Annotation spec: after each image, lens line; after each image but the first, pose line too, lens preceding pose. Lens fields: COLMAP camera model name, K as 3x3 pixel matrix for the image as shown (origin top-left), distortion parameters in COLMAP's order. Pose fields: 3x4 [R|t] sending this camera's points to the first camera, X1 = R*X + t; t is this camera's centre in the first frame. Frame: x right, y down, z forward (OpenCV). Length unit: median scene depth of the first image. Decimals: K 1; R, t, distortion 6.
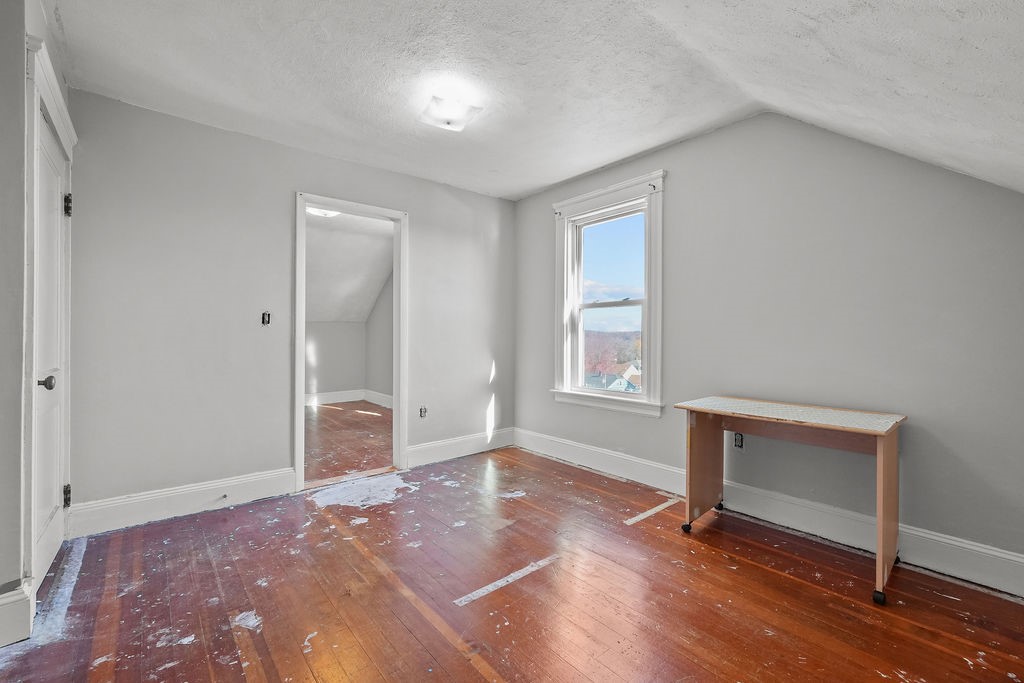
lens RADIAL K [[431.0, 0, 515.1], [0, 431.0, 337.6], [0, 0, 1]] dist [-0.002290, 0.000970]
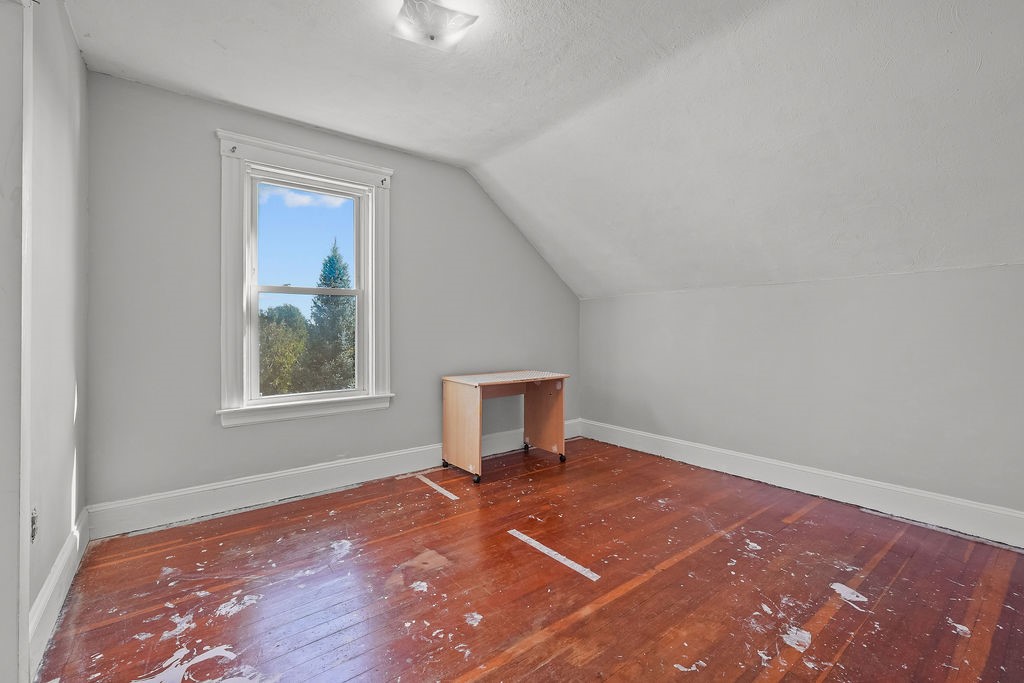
lens RADIAL K [[431.0, 0, 517.9], [0, 431.0, 326.0], [0, 0, 1]] dist [-0.002290, 0.000970]
pose [[0.046011, 0.008826, 0.998902, -0.719005], [0.003379, 0.999954, -0.008991, 0.000051], [-0.998935, 0.003789, 0.045979, 0.675983]]
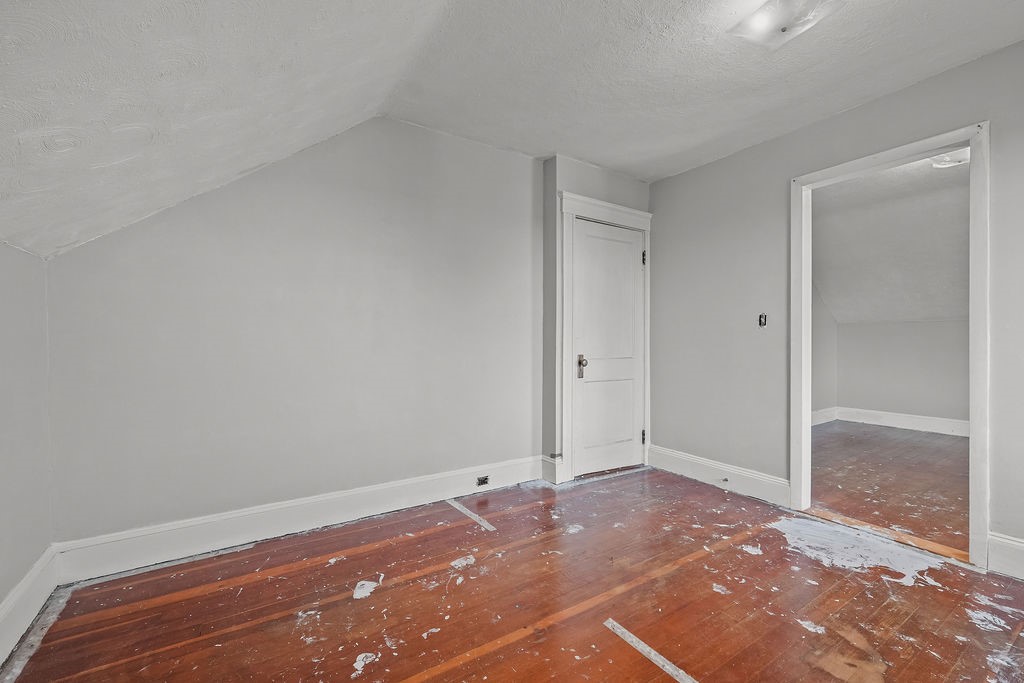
lens RADIAL K [[431.0, 0, 507.1], [0, 431.0, 343.5], [0, 0, 1]] dist [-0.002290, 0.000970]
pose [[-0.144036, 0.004631, -0.989562, 0.482856], [-0.004685, 0.999975, 0.005361, 0.006414], [0.989561, 0.005408, -0.144011, 0.540829]]
